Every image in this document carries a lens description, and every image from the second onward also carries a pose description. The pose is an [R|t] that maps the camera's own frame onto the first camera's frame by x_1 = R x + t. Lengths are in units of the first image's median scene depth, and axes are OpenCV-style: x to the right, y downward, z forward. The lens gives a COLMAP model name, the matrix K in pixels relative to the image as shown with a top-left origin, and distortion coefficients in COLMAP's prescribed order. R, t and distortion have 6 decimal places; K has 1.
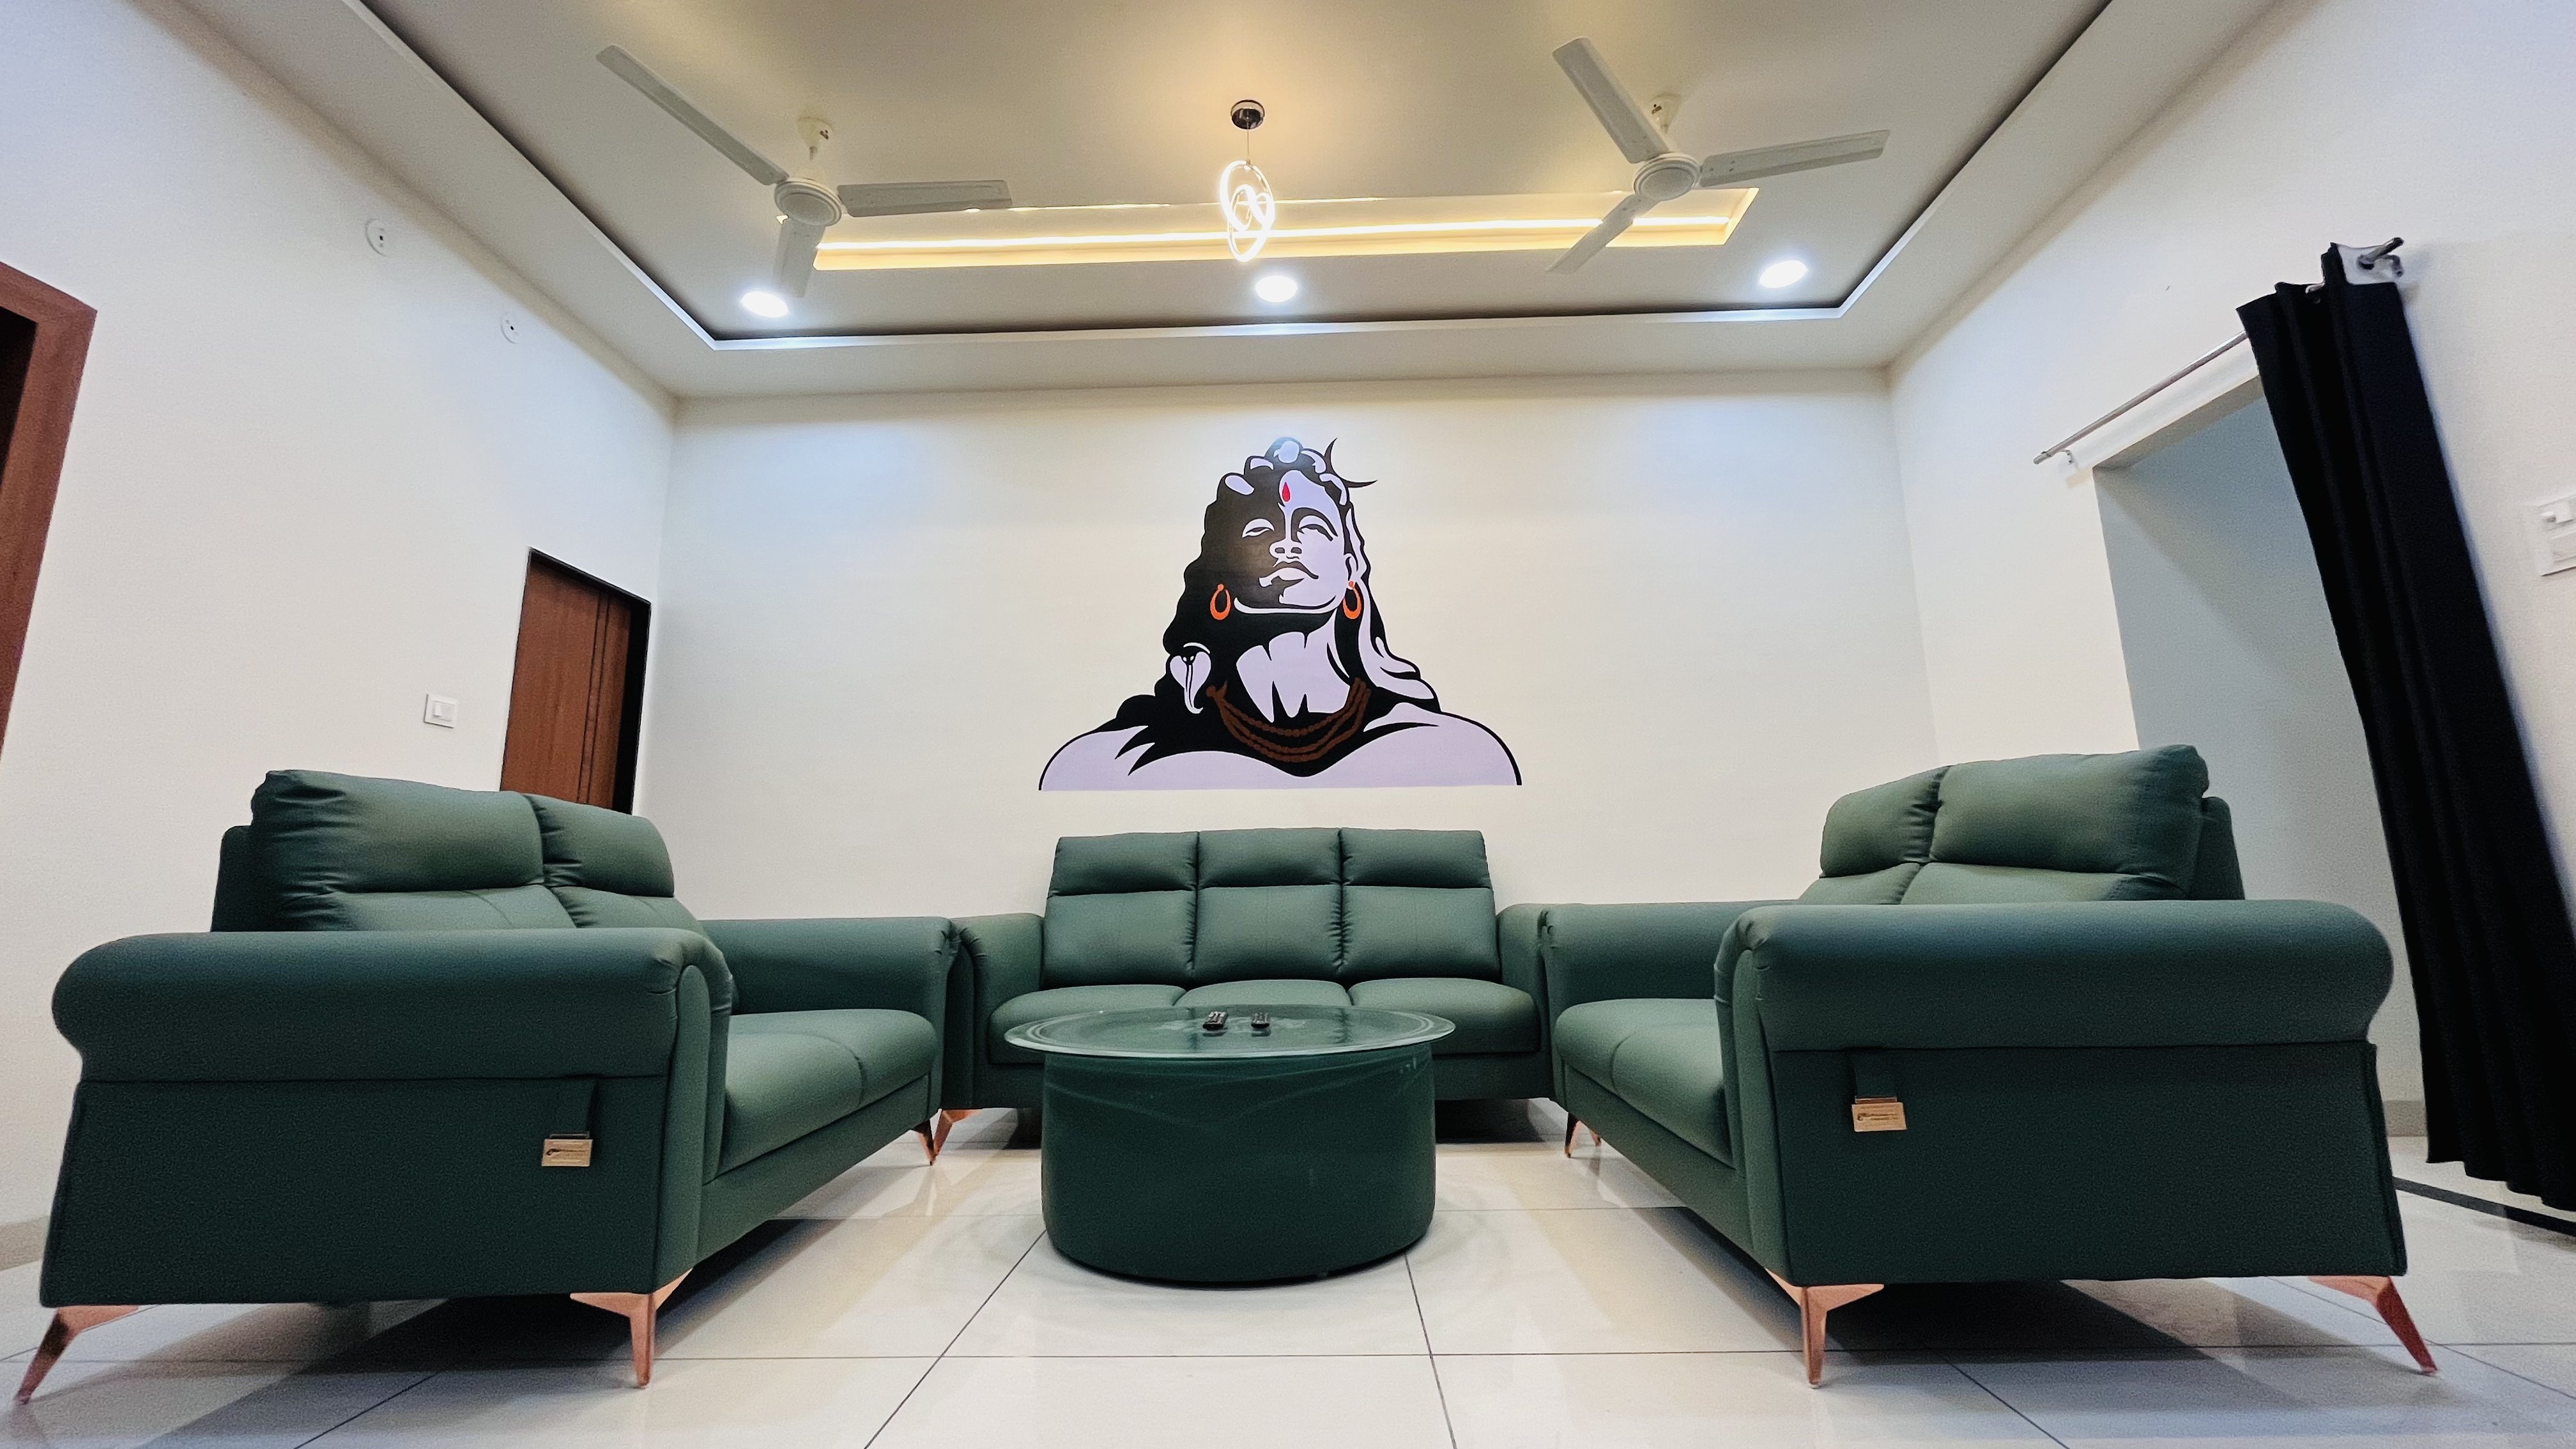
lens RADIAL K [[1037.8, 0, 1285.5], [0, 1037.8, 718.7], [0, 0, 1]] dist [-0.001531, -0.000222]
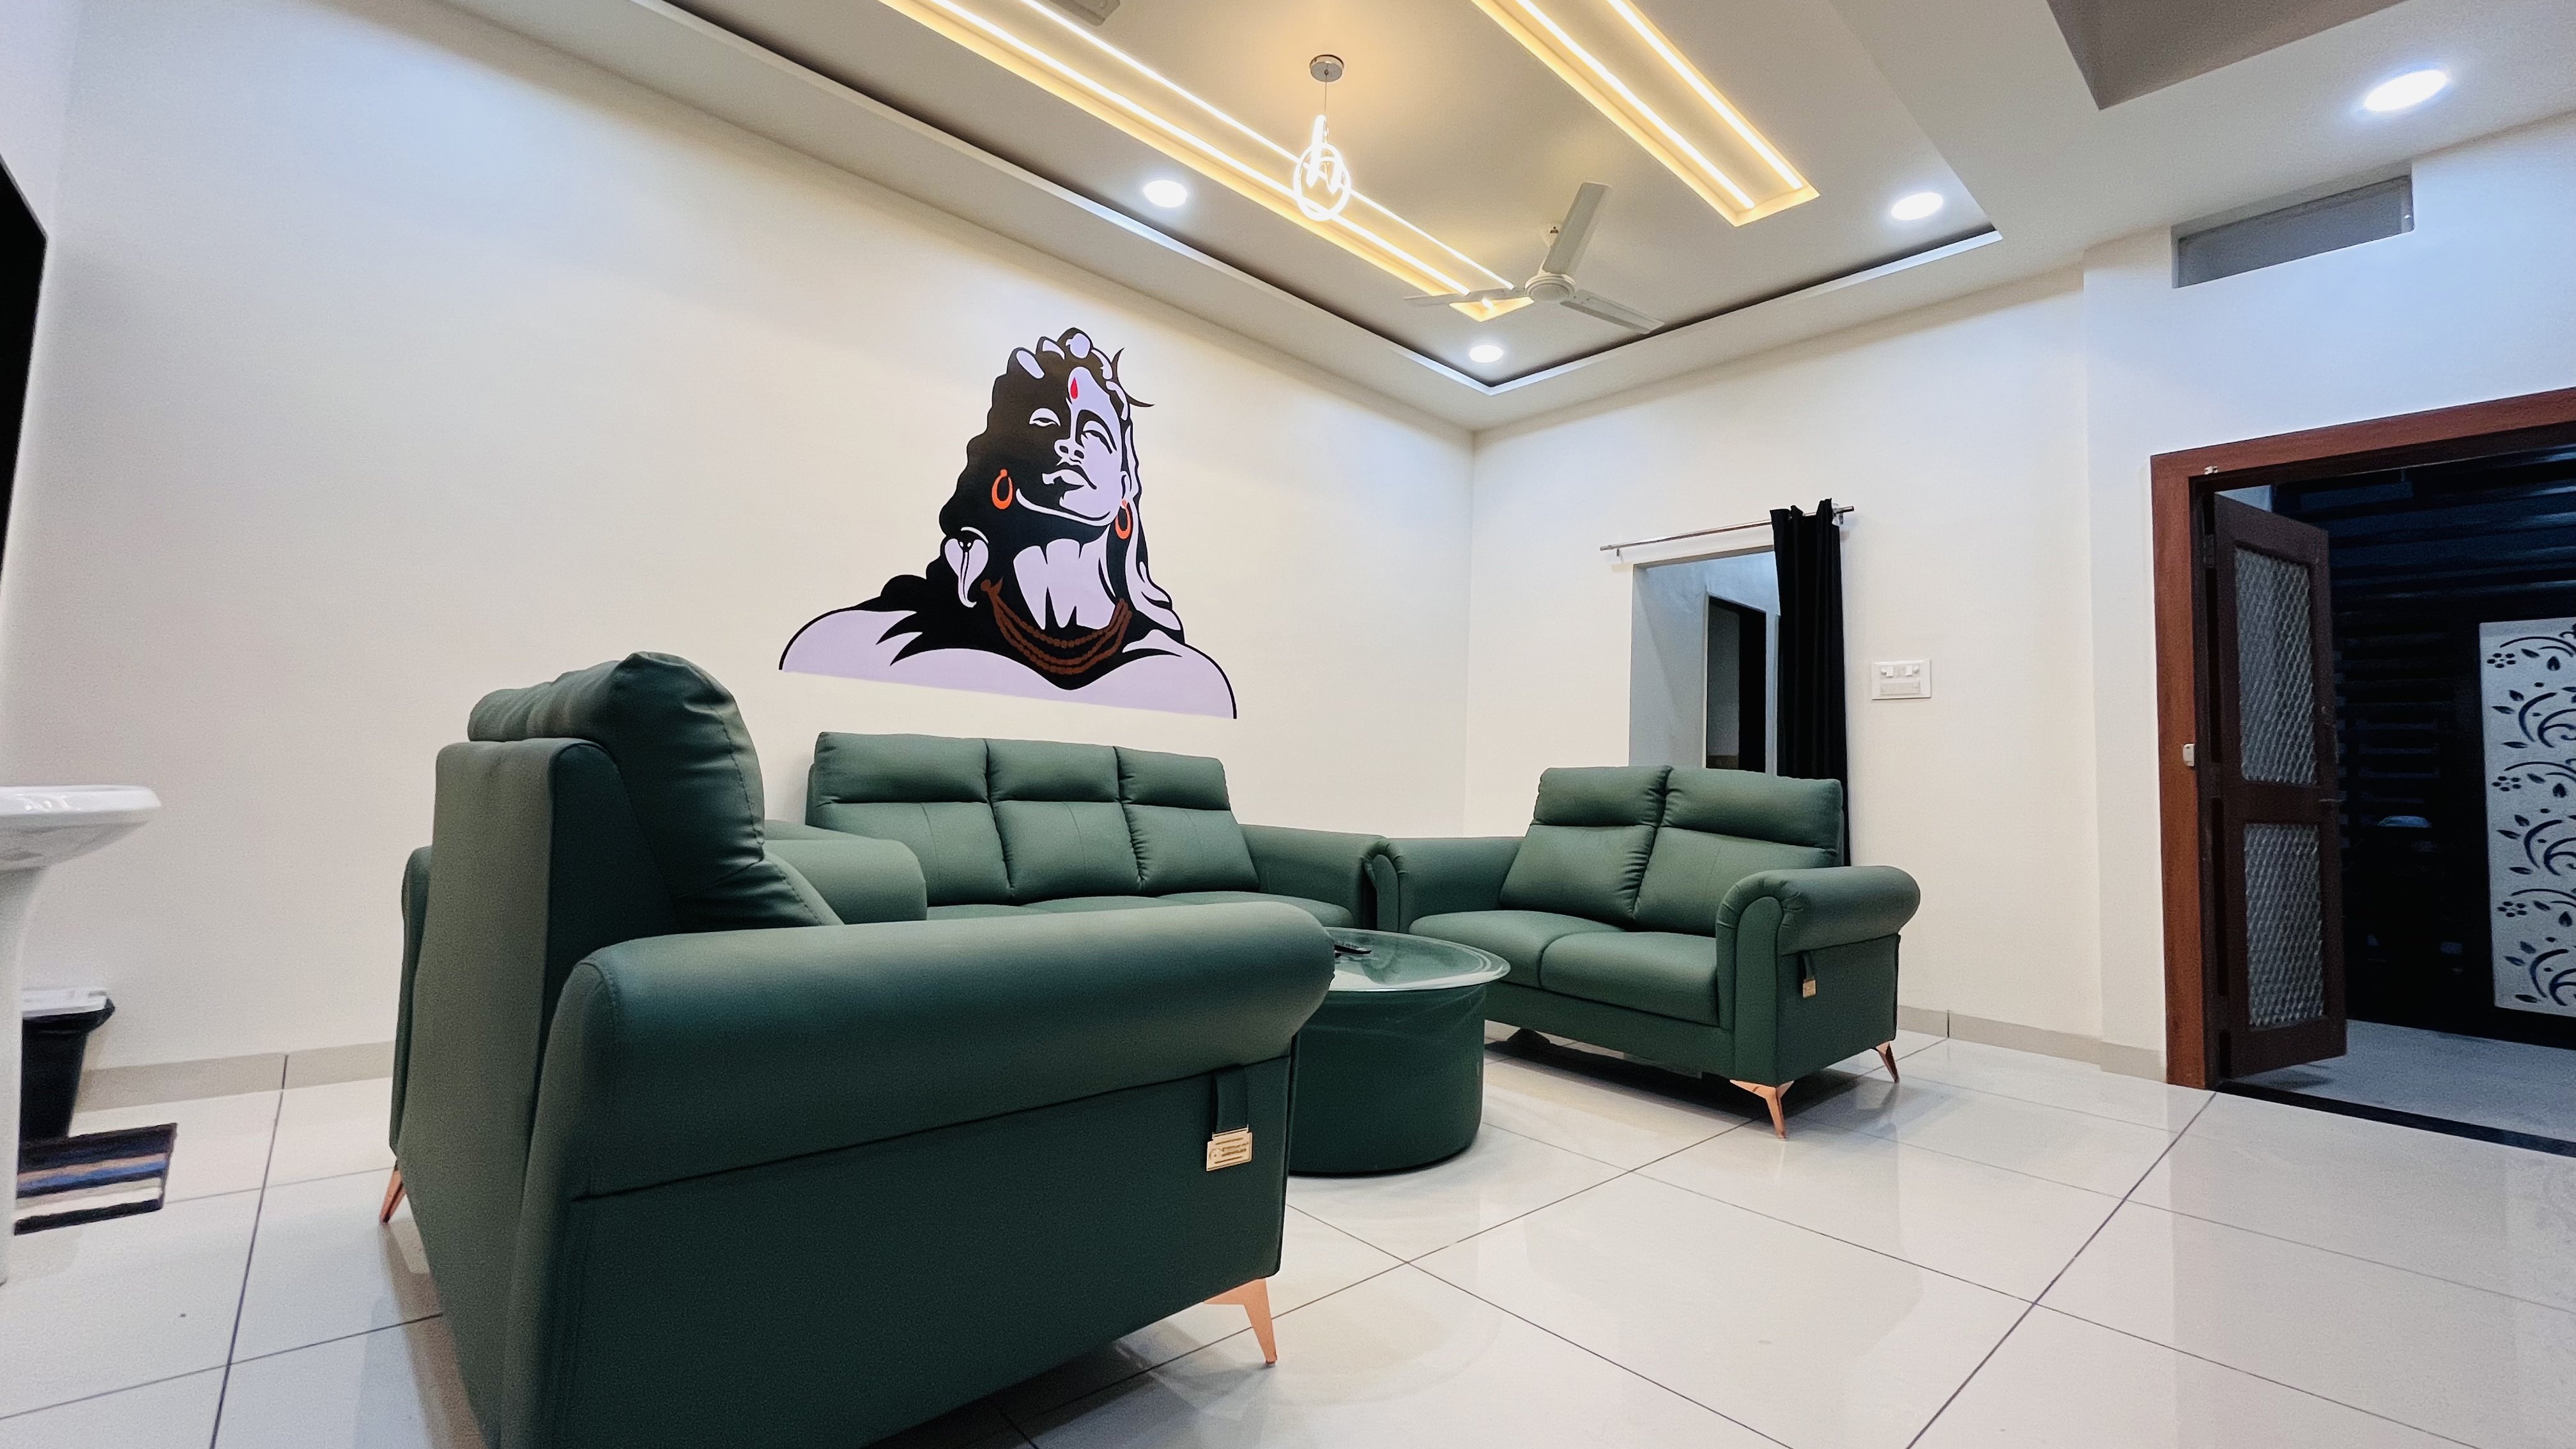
lens RADIAL K [[1037.8, 0, 1283.5], [0, 1037.8, 716.6], [0, 0, 1]] dist [-0.001531, -0.000222]
pose [[0.727327, 0.093244, 0.679927, -0.496003], [-0.172665, 0.983721, 0.049797, -0.003509], [-0.664215, -0.153618, 0.731587, 0.137033]]
